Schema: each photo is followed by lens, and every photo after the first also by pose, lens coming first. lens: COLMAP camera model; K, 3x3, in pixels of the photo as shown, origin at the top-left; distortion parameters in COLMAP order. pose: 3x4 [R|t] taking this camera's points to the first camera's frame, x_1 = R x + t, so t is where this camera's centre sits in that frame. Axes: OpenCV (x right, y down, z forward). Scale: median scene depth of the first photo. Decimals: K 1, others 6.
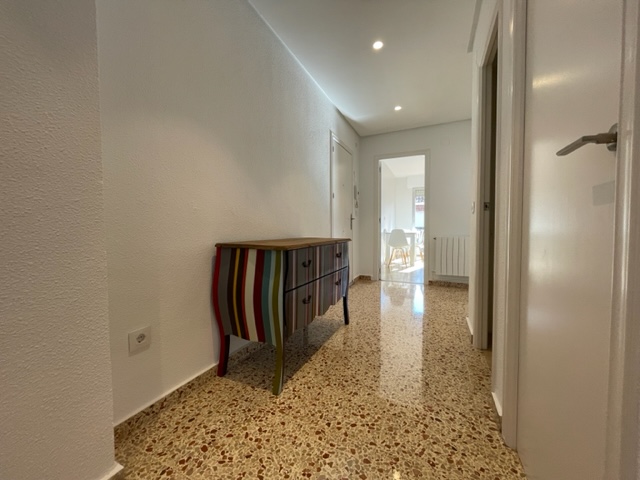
lens RADIAL K [[258.2, 0, 320.4], [0, 258.2, 237.4], [0, 0, 1]] dist [-0.004873, -0.000090]
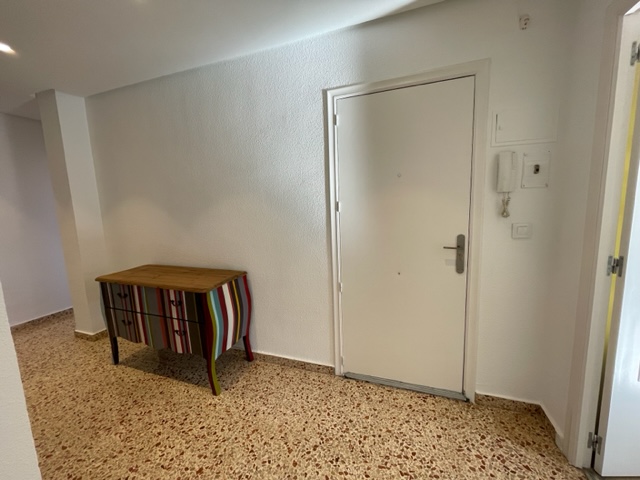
lens RADIAL K [[258.2, 0, 320.9], [0, 258.2, 240.2], [0, 0, 1]] dist [-0.004873, -0.000090]
pose [[0.072035, 0.134743, -0.988259, 1.221372], [0.004369, 0.990781, 0.135405, -0.331573], [0.997393, -0.014072, 0.070783, 1.871516]]
